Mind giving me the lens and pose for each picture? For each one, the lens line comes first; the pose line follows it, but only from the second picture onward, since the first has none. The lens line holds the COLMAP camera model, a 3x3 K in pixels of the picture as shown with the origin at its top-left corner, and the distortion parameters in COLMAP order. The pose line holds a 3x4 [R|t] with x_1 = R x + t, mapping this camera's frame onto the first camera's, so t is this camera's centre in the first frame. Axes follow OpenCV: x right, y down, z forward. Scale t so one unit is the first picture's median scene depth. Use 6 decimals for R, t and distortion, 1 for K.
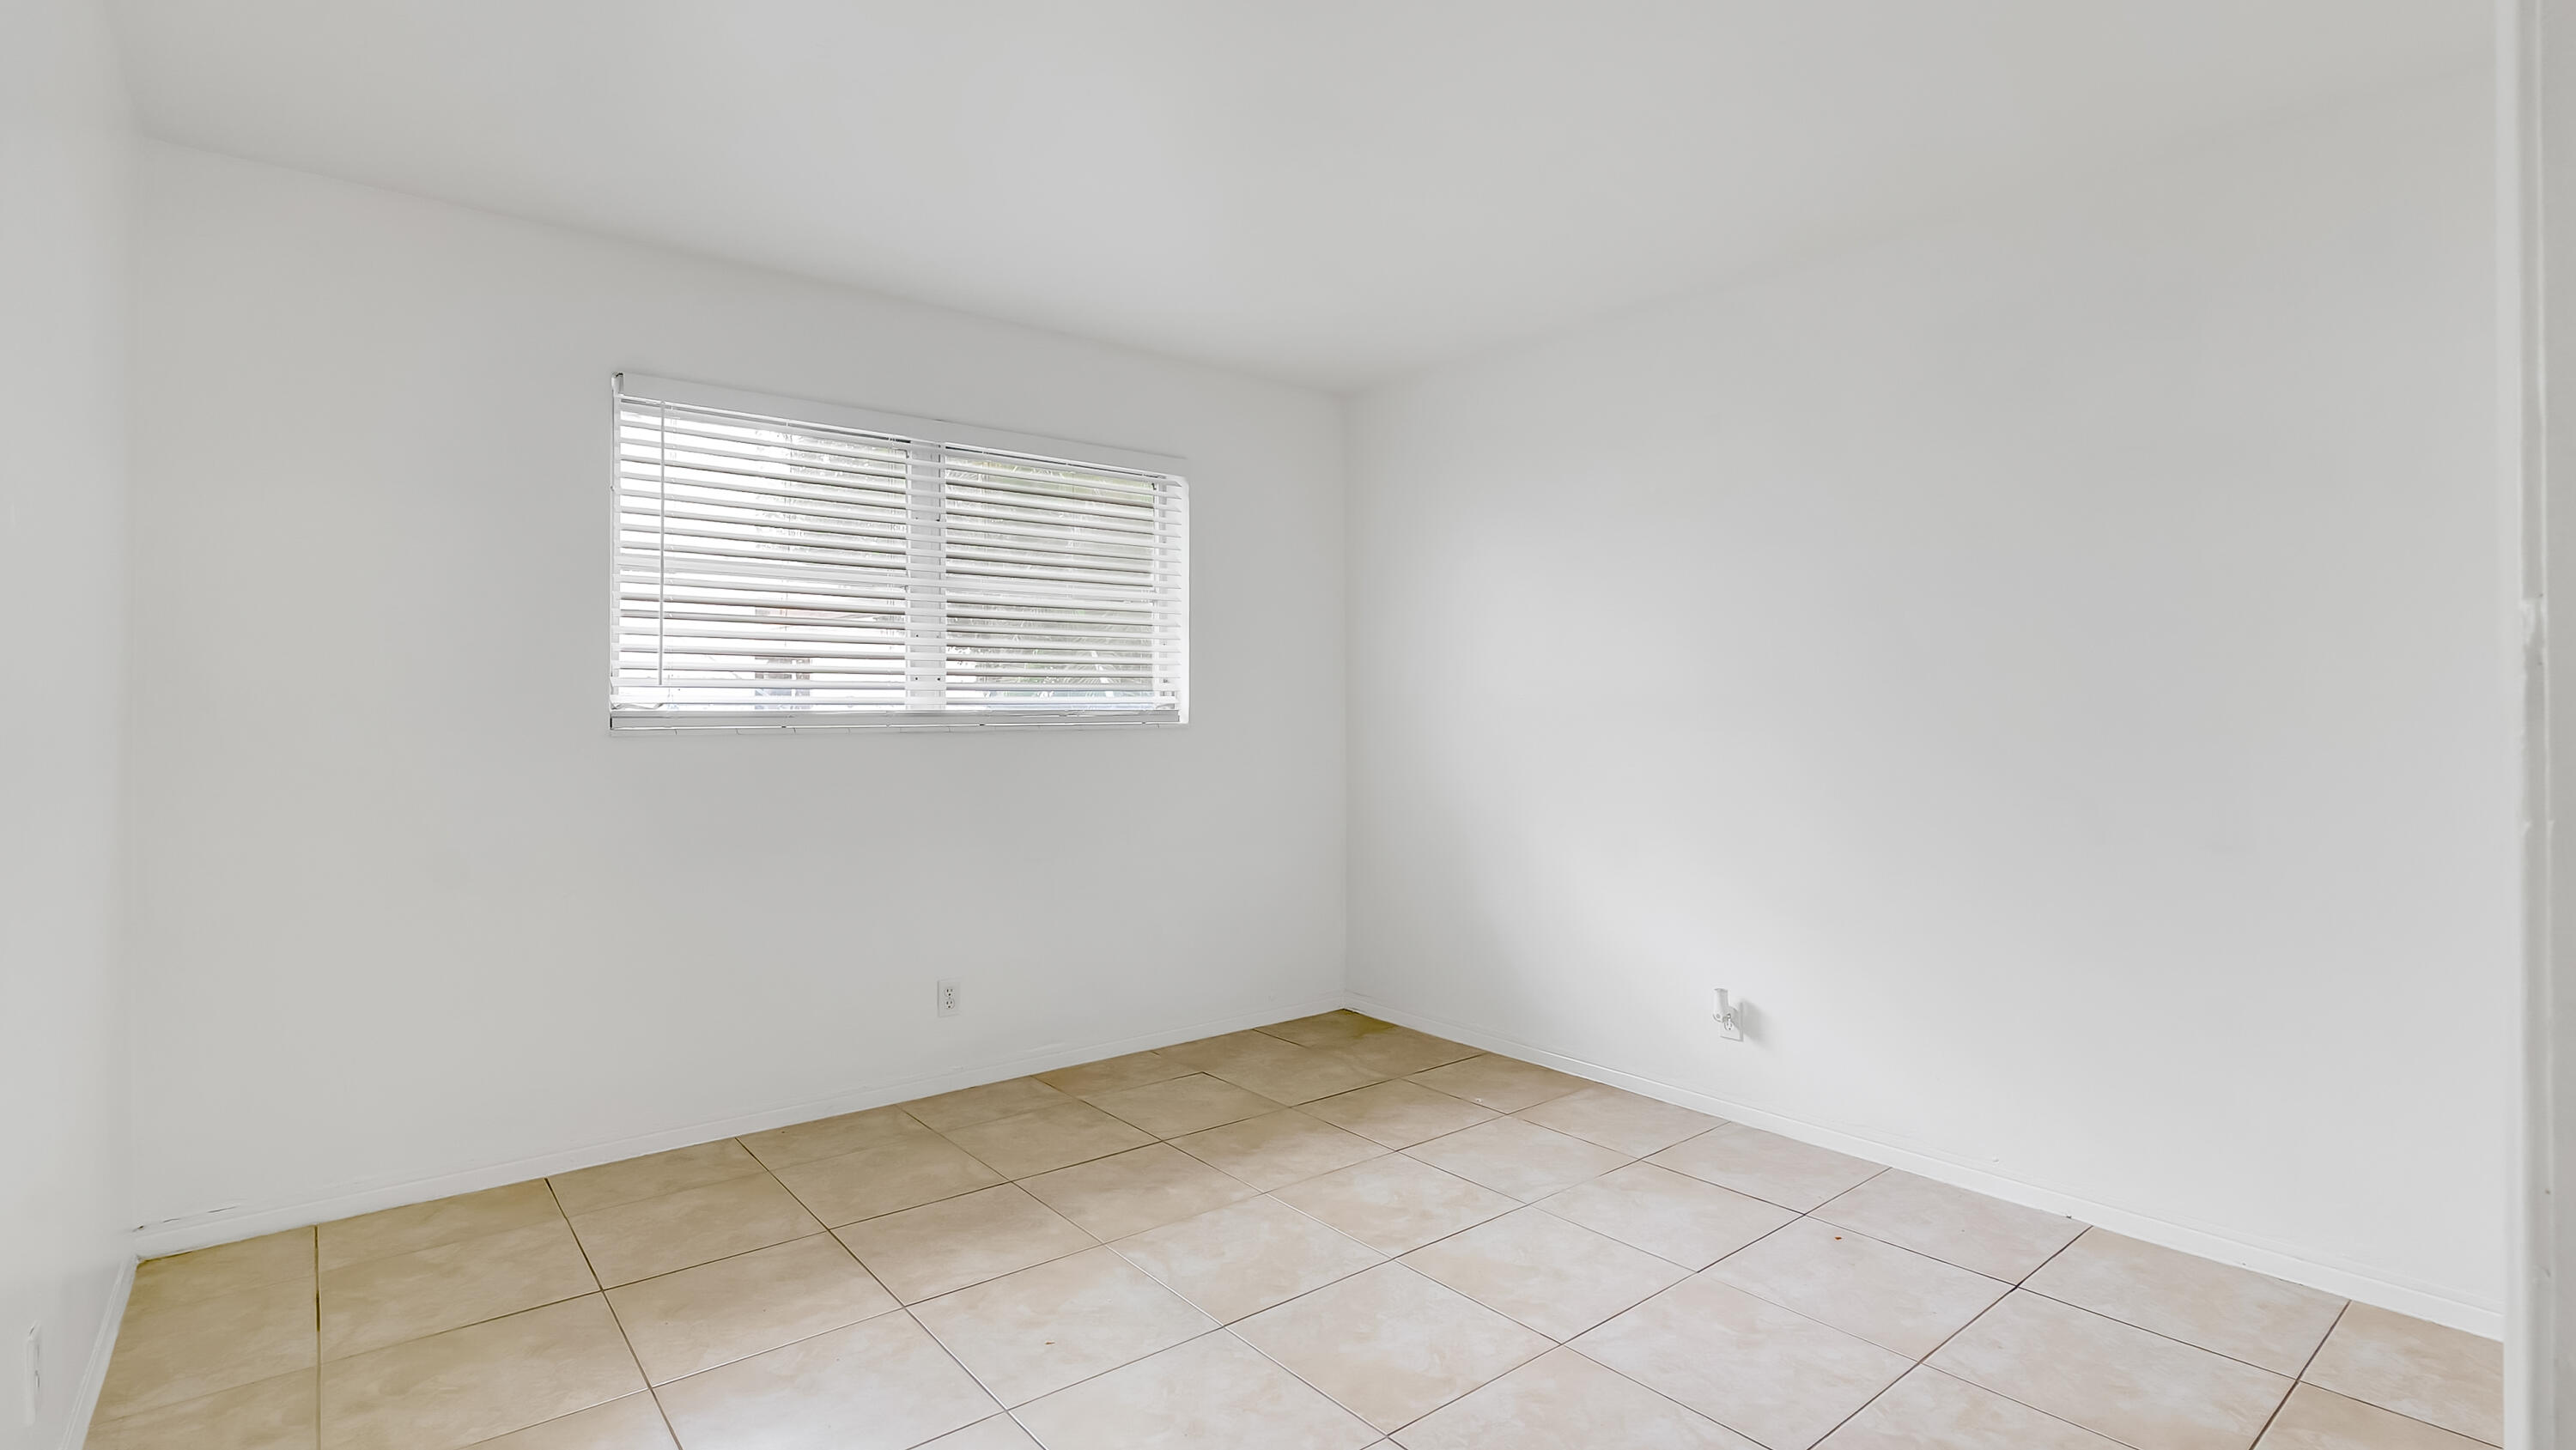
lens RADIAL K [[1204.3, 0, 1285.6], [0, 1204.3, 684.4], [0, 0, 1]] dist [-0.010481, 0.000199]
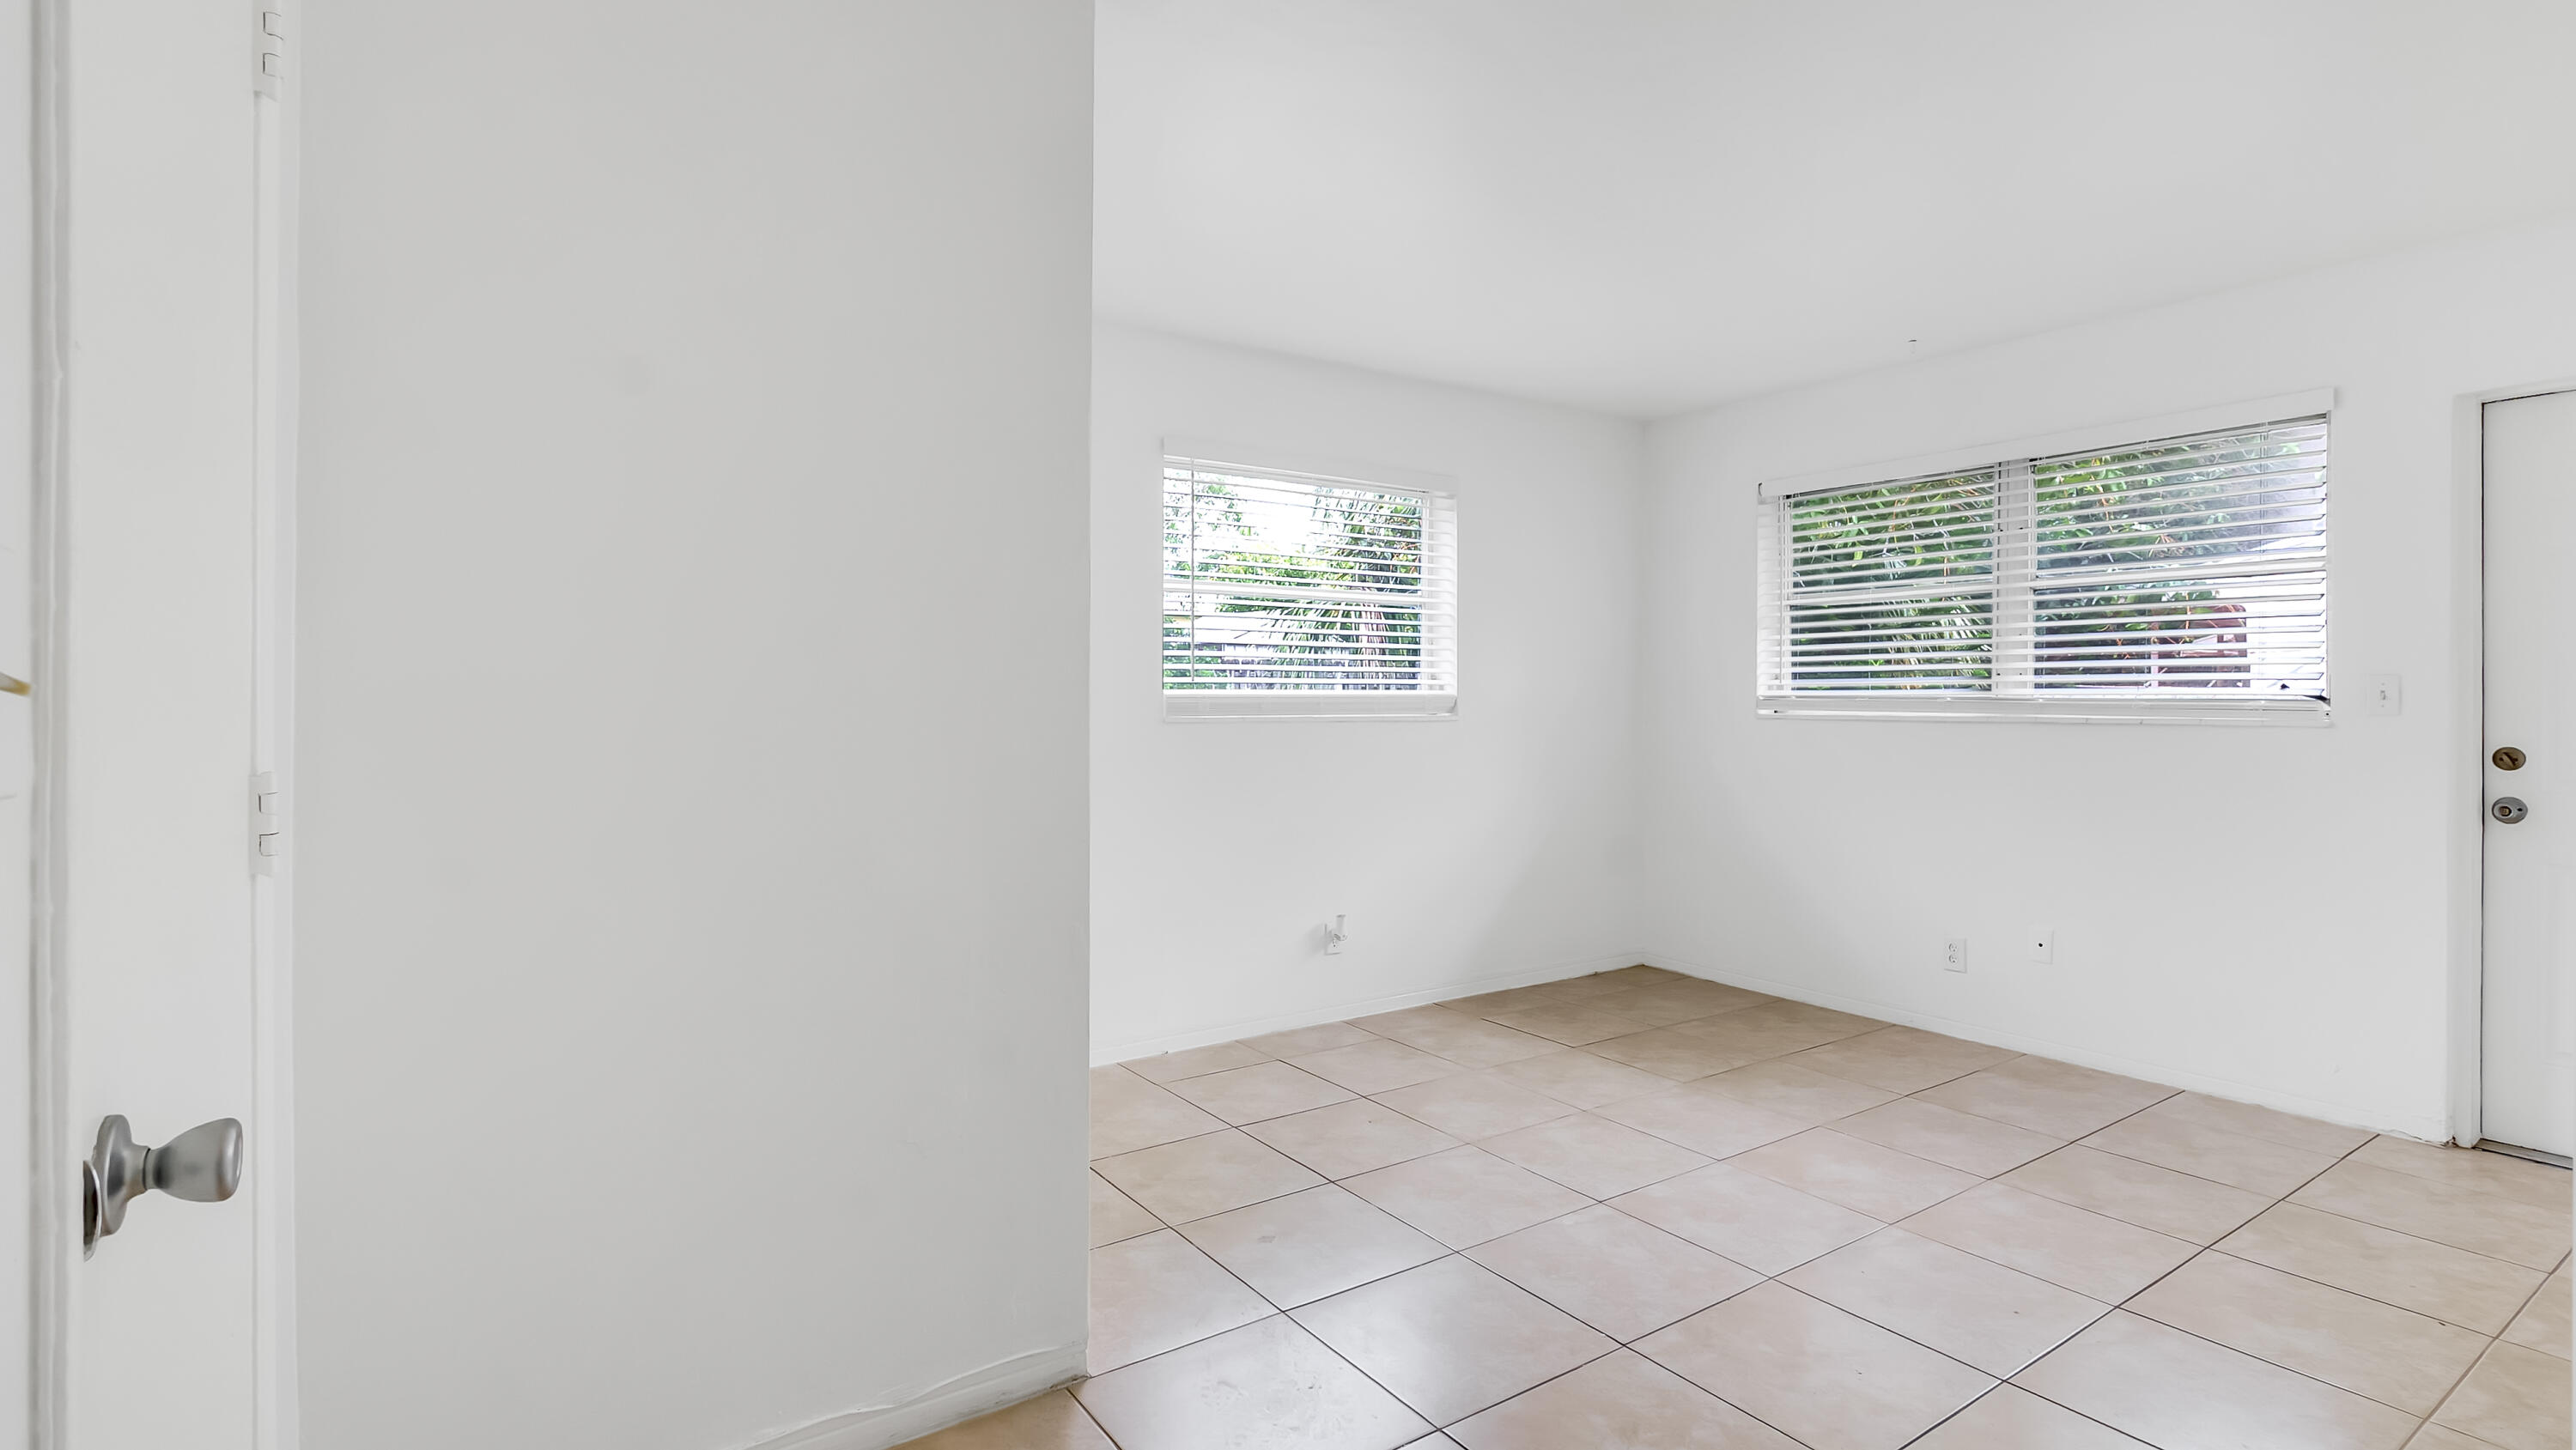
lens RADIAL K [[1204.3, 0, 1265.3], [0, 1204.3, 708.0], [0, 0, 1]] dist [-0.010481, 0.000199]
pose [[0.996636, 0.009879, -0.081361, -0.208438], [-0.007602, 0.999572, 0.028259, -0.005380], [0.081605, -0.027545, 0.996284, -0.168964]]
